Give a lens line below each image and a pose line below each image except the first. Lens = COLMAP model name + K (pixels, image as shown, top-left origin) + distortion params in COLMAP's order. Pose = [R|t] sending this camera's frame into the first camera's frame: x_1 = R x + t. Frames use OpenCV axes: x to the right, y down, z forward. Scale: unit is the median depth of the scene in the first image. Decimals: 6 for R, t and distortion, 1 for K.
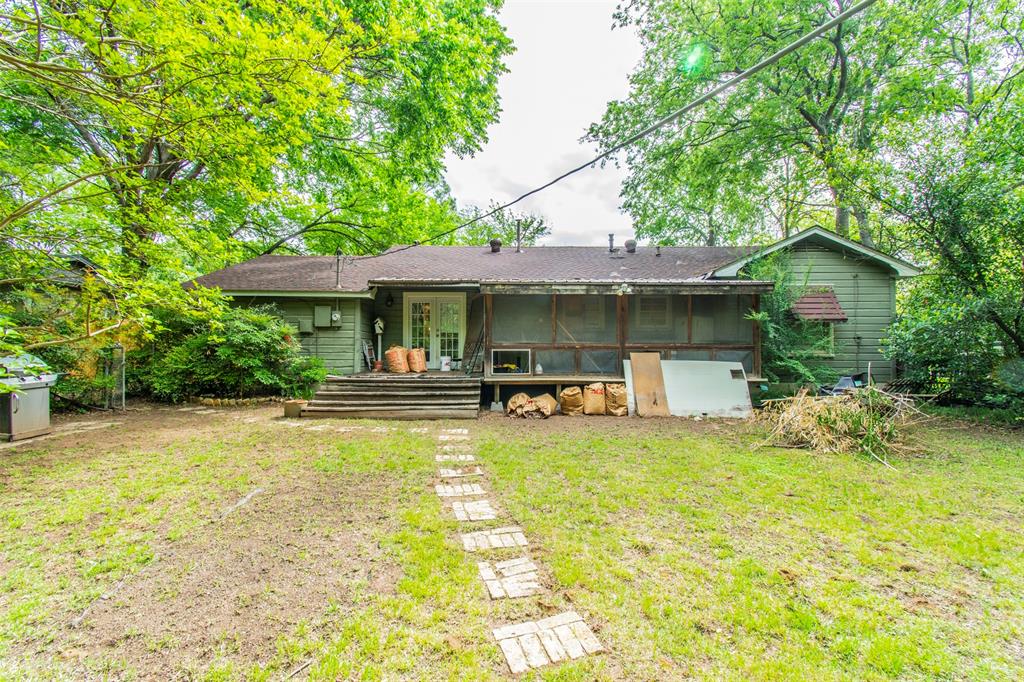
lens RADIAL K [[455.7, 0, 510.5], [0, 455.7, 342.7], [0, 0, 1]] dist [0.000966, -0.001046]
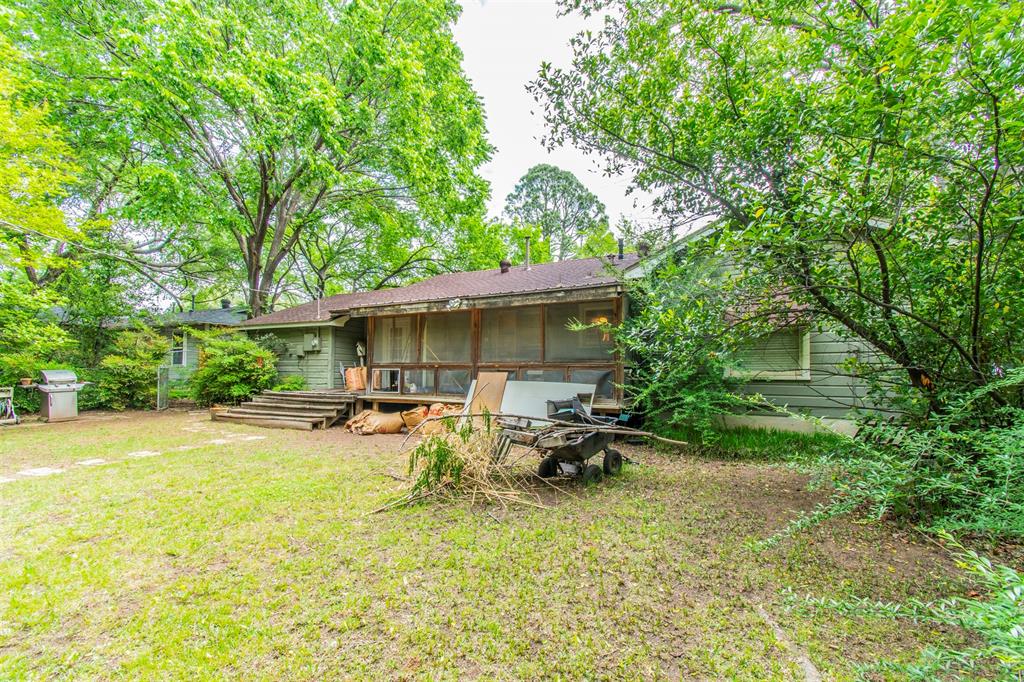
lens RADIAL K [[455.7, 0, 493.6], [0, 455.7, 369.6], [0, 0, 1]] dist [0.000966, -0.001046]
pose [[0.882477, -0.000685, -0.470354, 0.743572], [0.003766, 0.999977, 0.005611, 0.011965], [0.470340, -0.006723, 0.882460, 0.202889]]
